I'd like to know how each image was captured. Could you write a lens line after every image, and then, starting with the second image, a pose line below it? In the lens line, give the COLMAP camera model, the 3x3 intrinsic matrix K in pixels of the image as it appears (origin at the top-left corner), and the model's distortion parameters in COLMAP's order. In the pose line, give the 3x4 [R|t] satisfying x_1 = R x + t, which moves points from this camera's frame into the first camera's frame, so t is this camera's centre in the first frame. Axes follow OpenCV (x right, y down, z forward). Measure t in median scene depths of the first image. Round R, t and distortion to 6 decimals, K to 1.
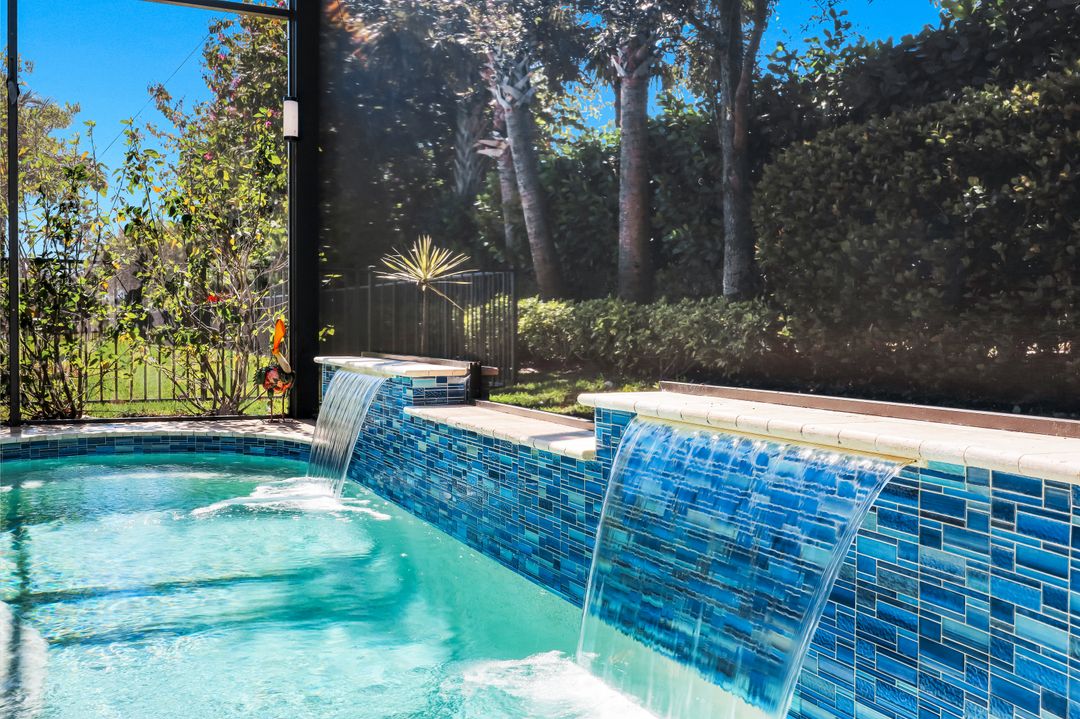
lens RADIAL K [[1015.3, 0, 539.5], [0, 1015.3, 359.3], [0, 0, 1]] dist [0.025221, 0.000000]
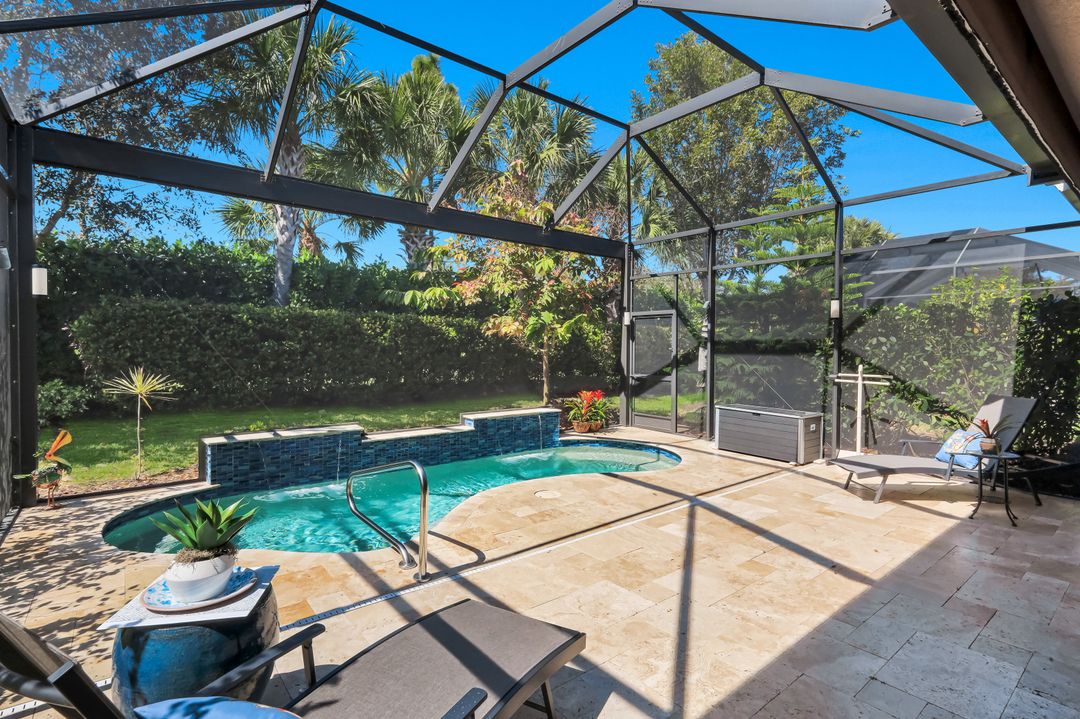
lens RADIAL K [[518.7, 0, 538.1], [0, 518.7, 358.9], [0, 0, 1]] dist [0.000557, 0.000643]
pose [[-0.246170, -0.035075, 0.968592, -3.044830], [0.017458, 0.999022, 0.040614, -0.429335], [-0.969069, 0.026908, -0.245317, 1.553408]]
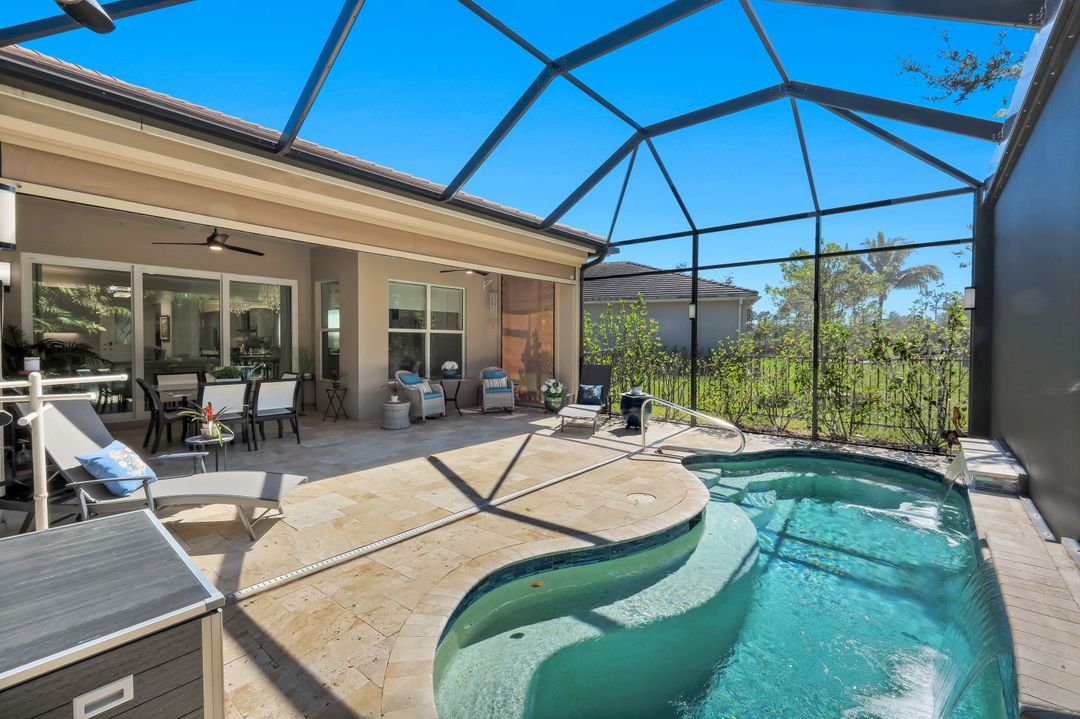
lens RADIAL K [[466.5, 0, 540.3], [0, 466.5, 354.7], [0, 0, 1]] dist [-0.001369, -0.000017]
pose [[0.431866, 0.019218, -0.901733, 0.573511], [-0.030190, 0.999521, 0.006844, -0.336602], [0.901432, 0.024267, 0.432239, -0.201428]]
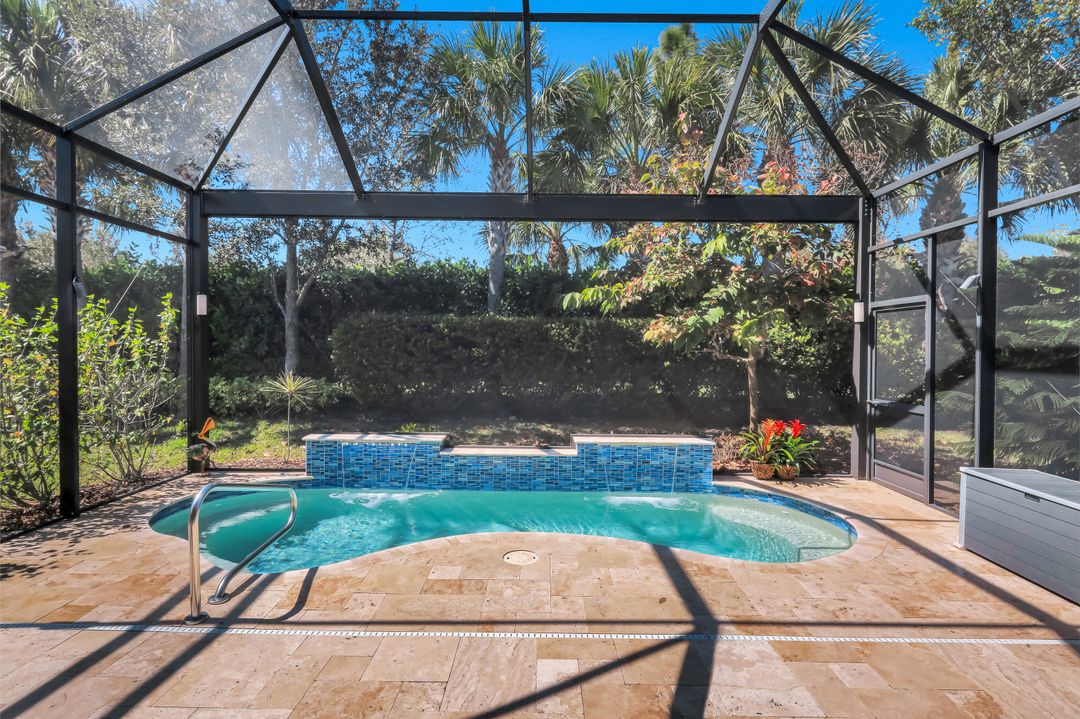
lens RADIAL K [[536.3, 0, 538.4], [0, 536.3, 356.3], [0, 0, 1]] dist [-0.002543, 0.001964]
pose [[0.422720, -0.019249, 0.906056, -2.425953], [0.020829, 0.999717, 0.011521, -0.412029], [-0.906021, 0.014002, 0.423002, 0.214336]]
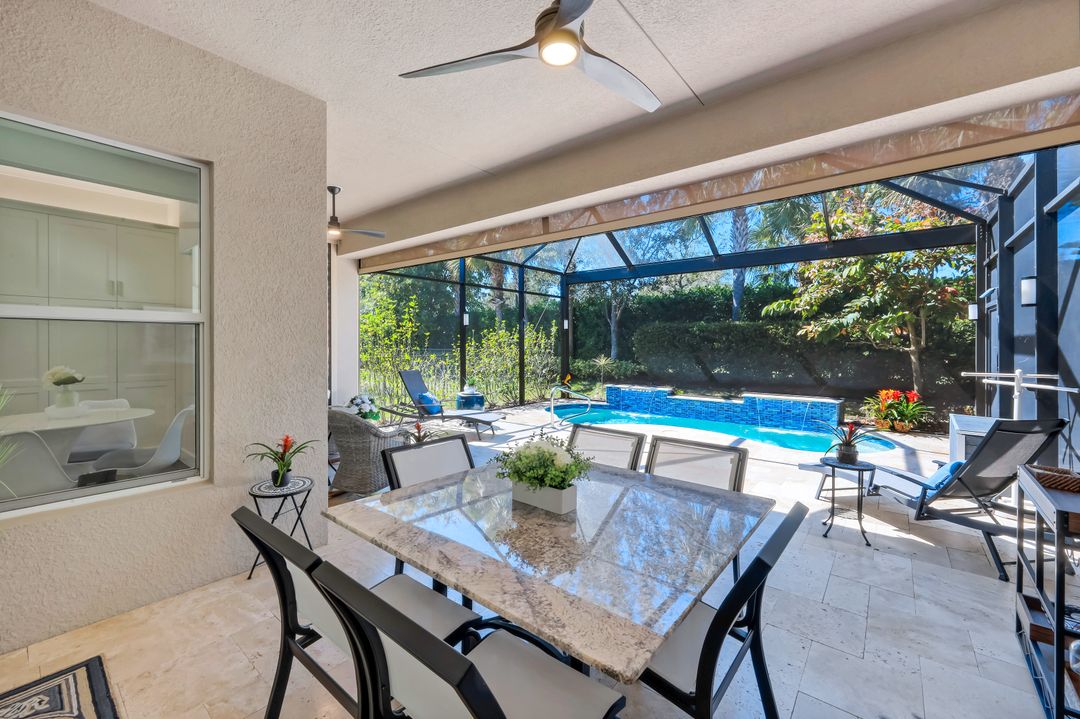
lens RADIAL K [[438.9, 0, 539.6], [0, 438.9, 347.9], [0, 0, 1]] dist [0.000496, 0.000025]
pose [[0.896942, -0.012839, 0.441962, -3.169897], [0.020310, 0.999720, -0.012176, -0.352263], [-0.441682, 0.019898, 0.896951, -1.445397]]
